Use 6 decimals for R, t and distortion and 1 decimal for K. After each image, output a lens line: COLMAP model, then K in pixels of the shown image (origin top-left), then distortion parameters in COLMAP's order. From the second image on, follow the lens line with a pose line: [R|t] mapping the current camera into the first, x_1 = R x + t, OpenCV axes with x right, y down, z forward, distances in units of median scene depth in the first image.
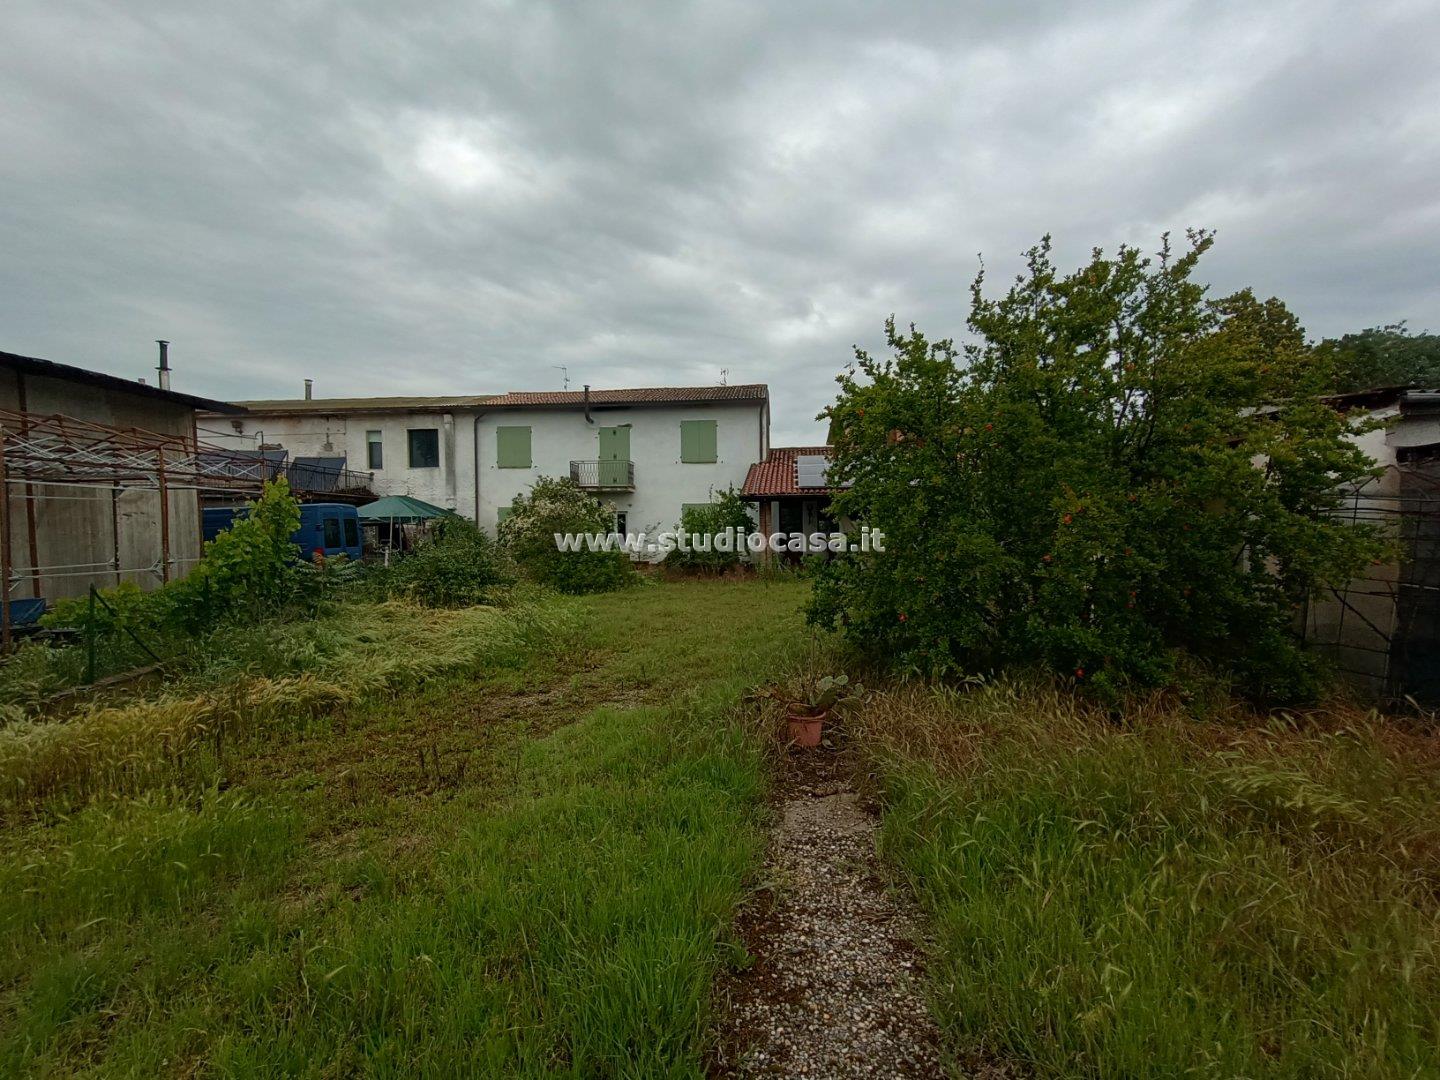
lens RADIAL K [[651.2, 0, 722.3], [0, 651.2, 541.3], [0, 0, 1]] dist [-0.002461, -0.000008]
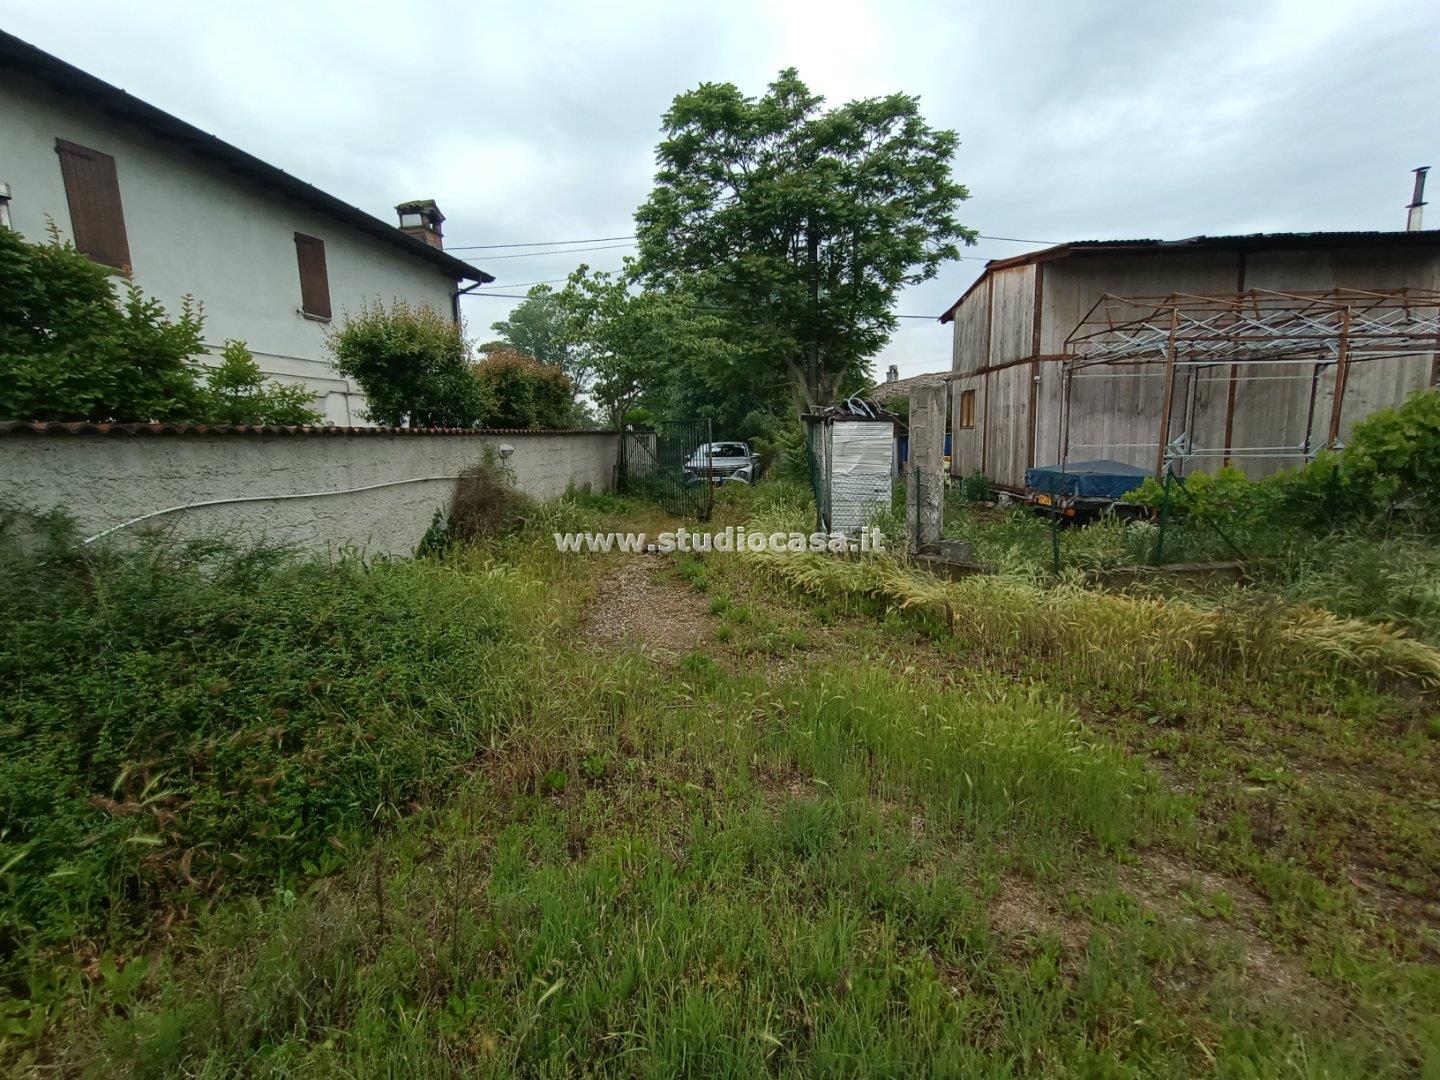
lens RADIAL K [[651.2, 0, 722.5], [0, 651.2, 536.2], [0, 0, 1]] dist [-0.002461, -0.000008]
pose [[-0.003109, 0.173435, -0.984840, 0.000057], [-0.004253, 0.984834, 0.173447, 0.002059], [0.999986, 0.004728, -0.002324, 0.156528]]
